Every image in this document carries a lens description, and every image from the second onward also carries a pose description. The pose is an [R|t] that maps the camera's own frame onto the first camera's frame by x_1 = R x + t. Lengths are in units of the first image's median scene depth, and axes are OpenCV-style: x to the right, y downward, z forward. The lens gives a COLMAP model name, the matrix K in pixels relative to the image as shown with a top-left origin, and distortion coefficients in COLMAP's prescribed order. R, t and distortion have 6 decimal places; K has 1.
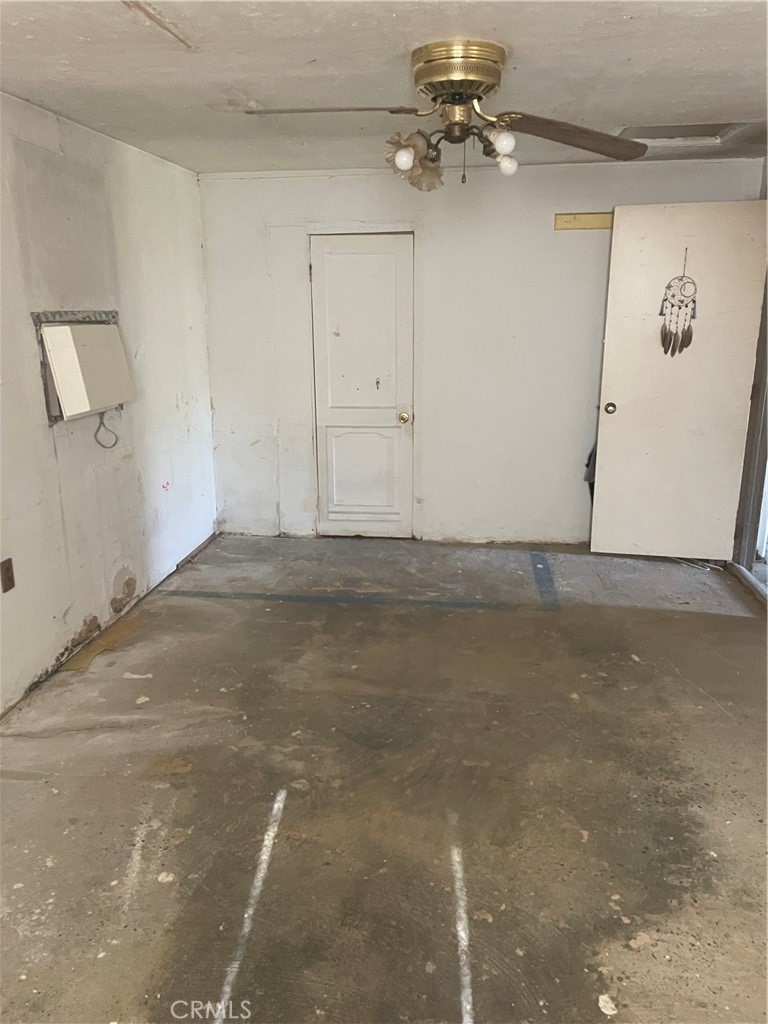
lens RADIAL K [[790.2, 0, 384.0], [0, 790.2, 512.0], [0, 0, 1]] dist [0.091610, -0.136467]
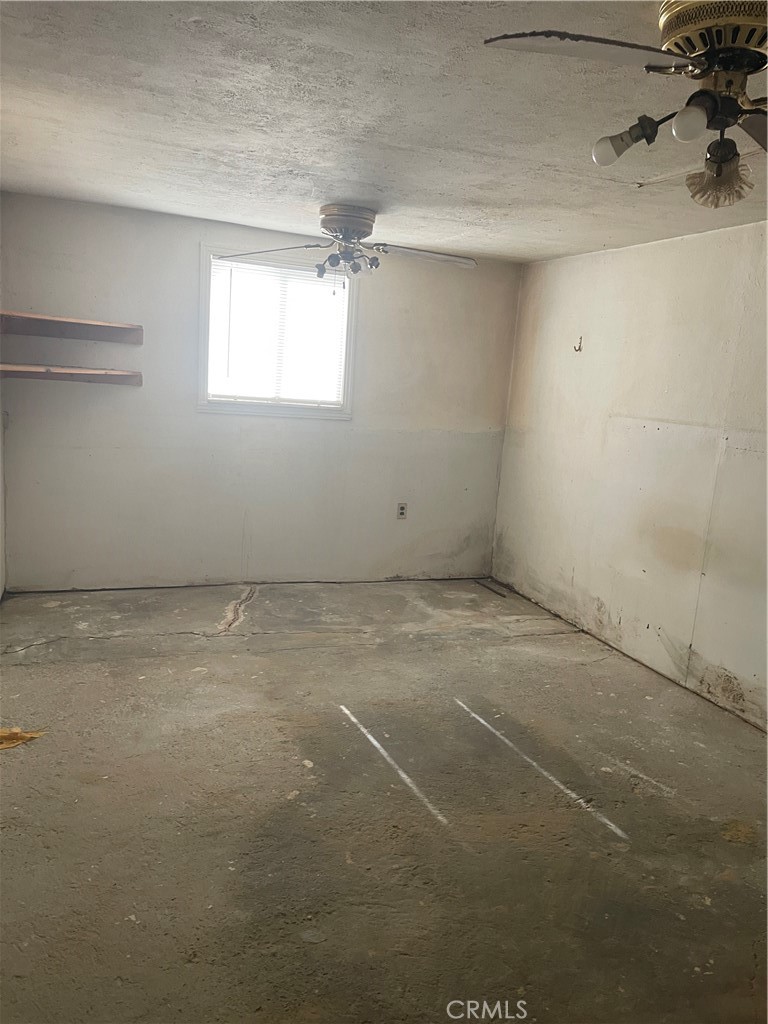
lens RADIAL K [[790.2, 0, 384.0], [0, 790.2, 512.0], [0, 0, 1]] dist [0.091610, -0.136467]
pose [[-0.891305, 0.019081, -0.453002, 0.641370], [-0.178856, 0.903296, 0.389957, -0.399055], [0.416636, 0.428593, -0.801700, 1.579617]]
